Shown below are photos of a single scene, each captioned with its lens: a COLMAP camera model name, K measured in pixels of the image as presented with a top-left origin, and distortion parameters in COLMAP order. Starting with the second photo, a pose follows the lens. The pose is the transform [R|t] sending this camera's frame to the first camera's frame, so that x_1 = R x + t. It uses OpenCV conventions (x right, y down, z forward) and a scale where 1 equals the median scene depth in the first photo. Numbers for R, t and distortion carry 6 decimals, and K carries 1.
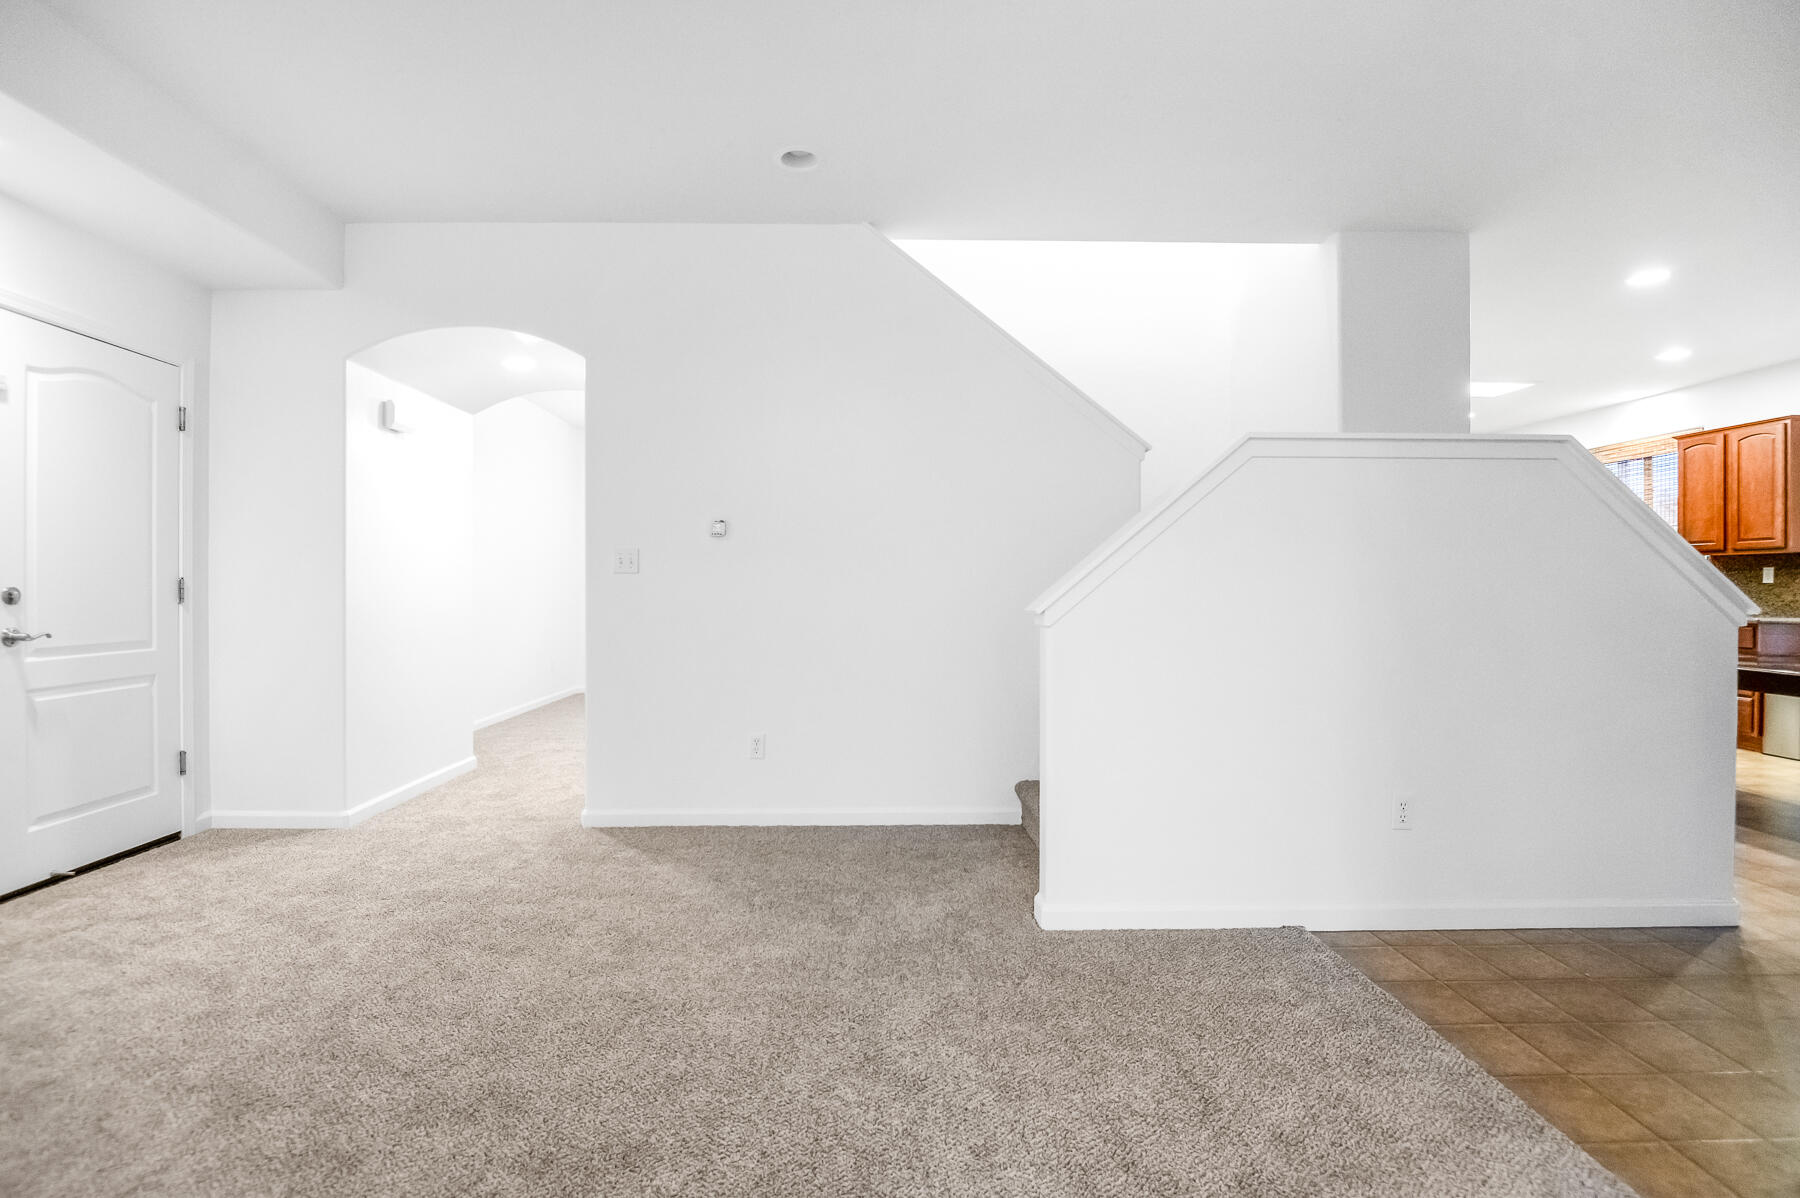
lens RADIAL K [[829.5, 0, 906.1], [0, 829.5, 590.1], [0, 0, 1]] dist [-0.007155, -0.006707]
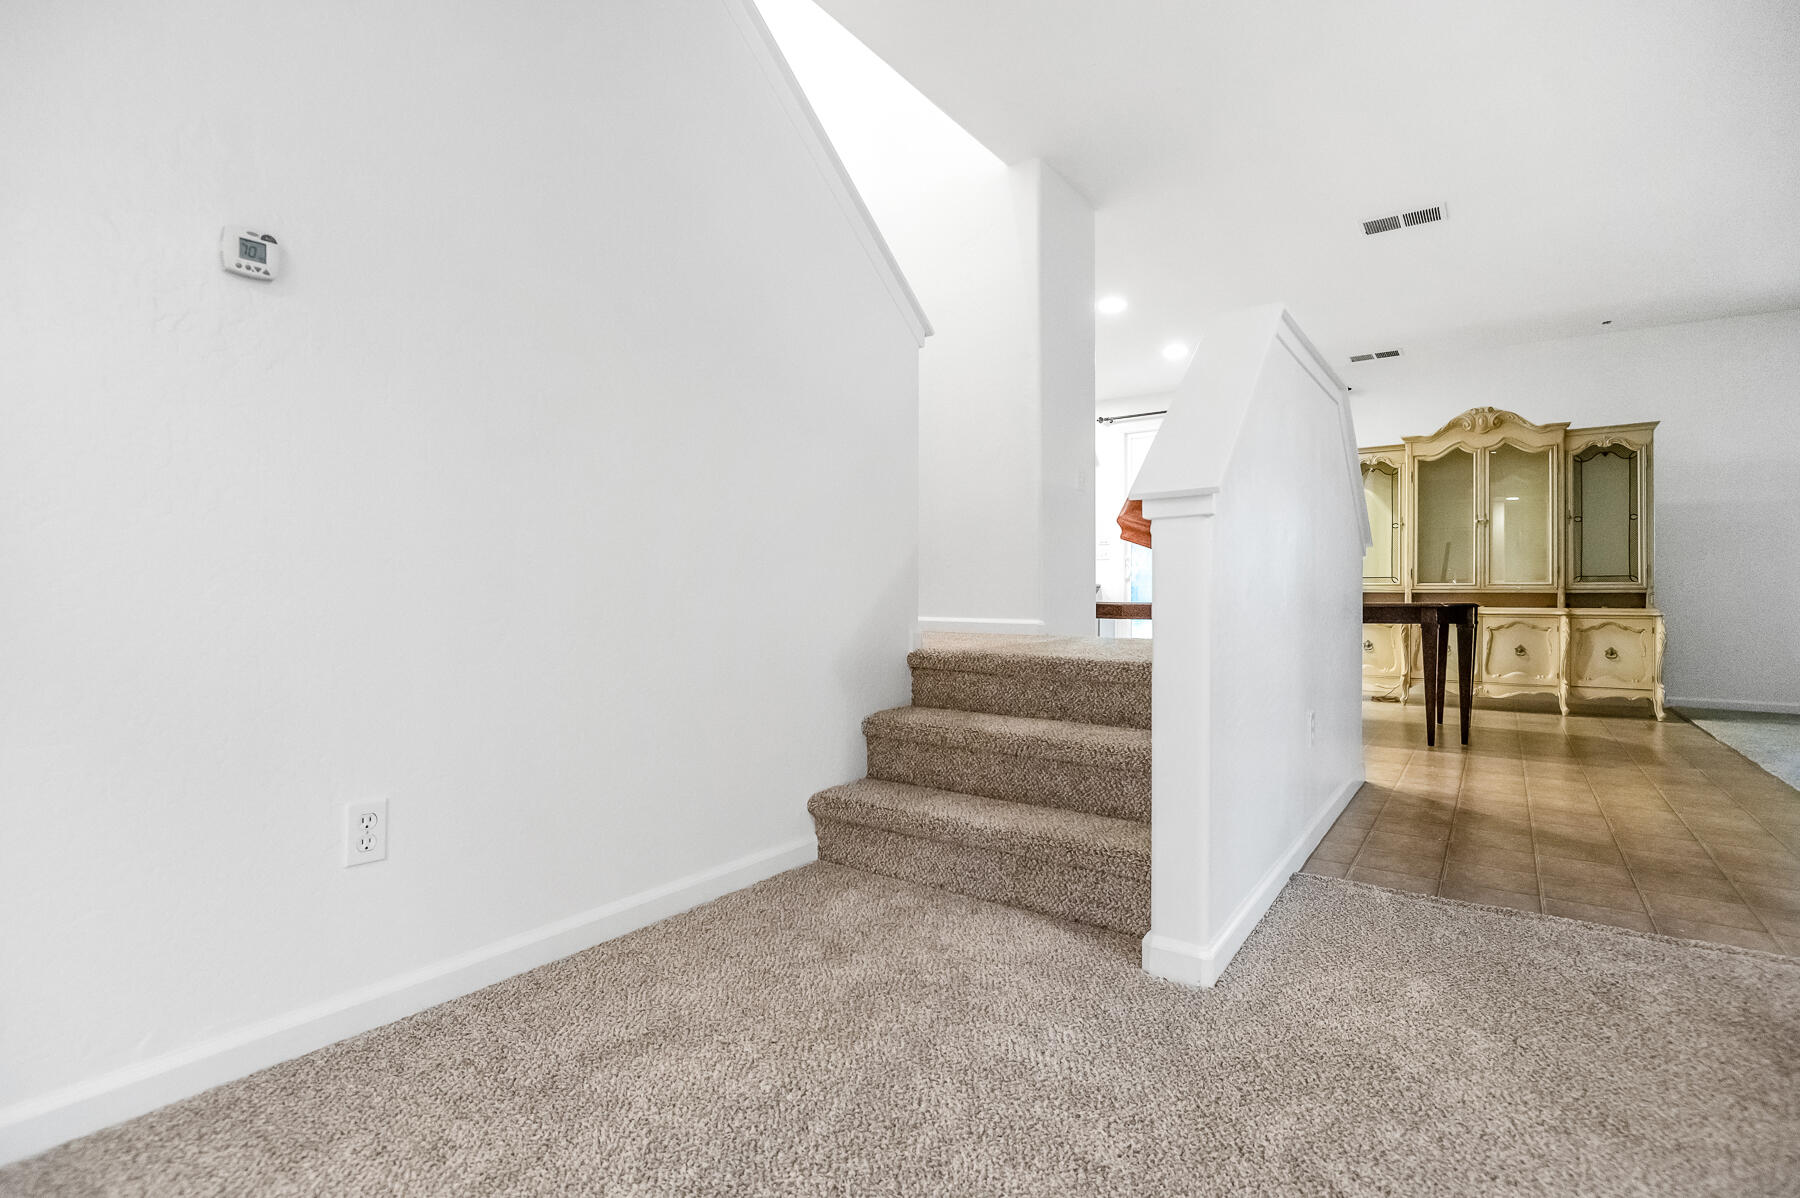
lens RADIAL K [[829.5, 0, 898.2], [0, 829.5, 608.2], [0, 0, 1]] dist [-0.007155, -0.006707]
pose [[0.611411, -0.008442, 0.791268, -0.339661], [0.010115, 0.999945, 0.002852, 0.084160], [-0.791249, 0.006261, 0.611462, 0.565519]]
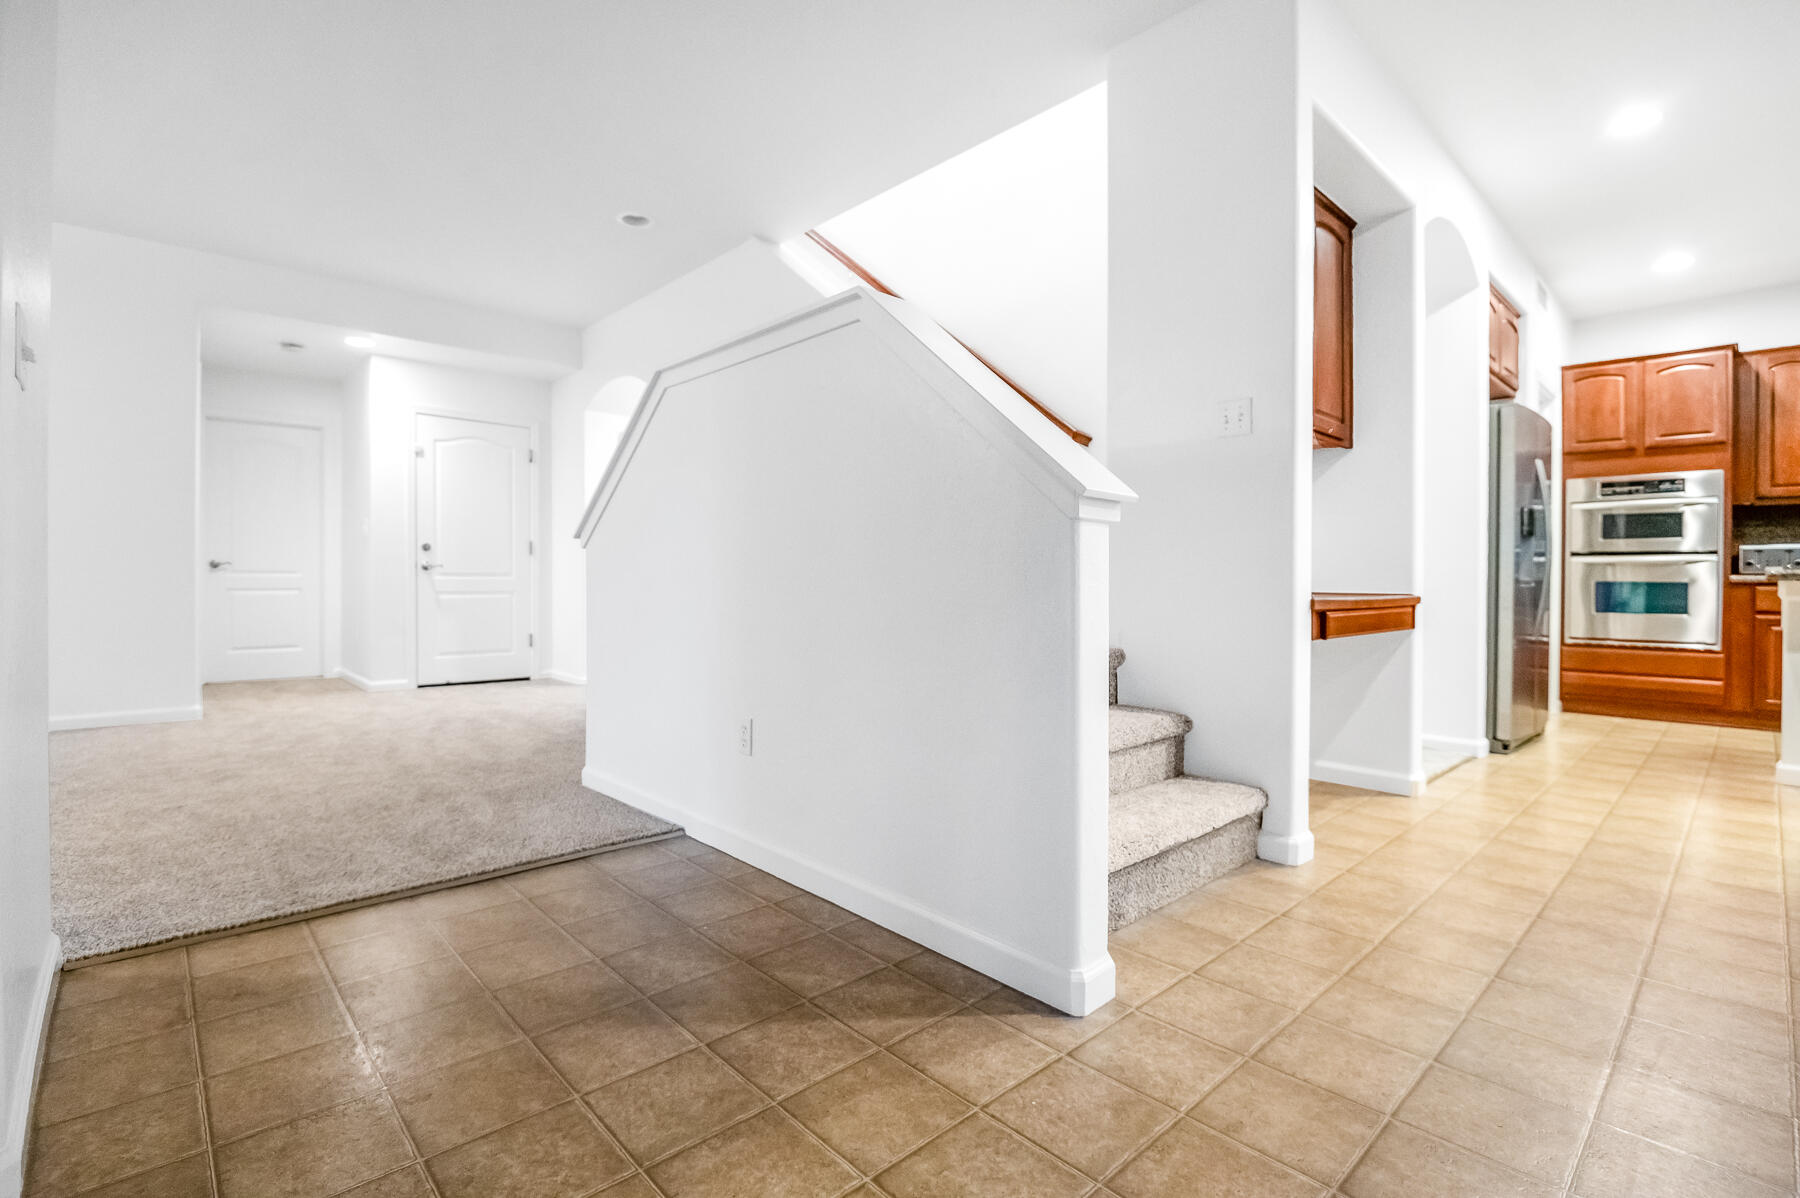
lens RADIAL K [[829.5, 0, 920.7], [0, 829.5, 575.8], [0, 0, 1]] dist [-0.007155, -0.006707]
pose [[0.671836, 0.001589, -0.740698, 1.099387], [-0.006429, 0.999973, -0.003685, 0.064657], [0.740672, 0.007238, 0.671828, 0.385050]]
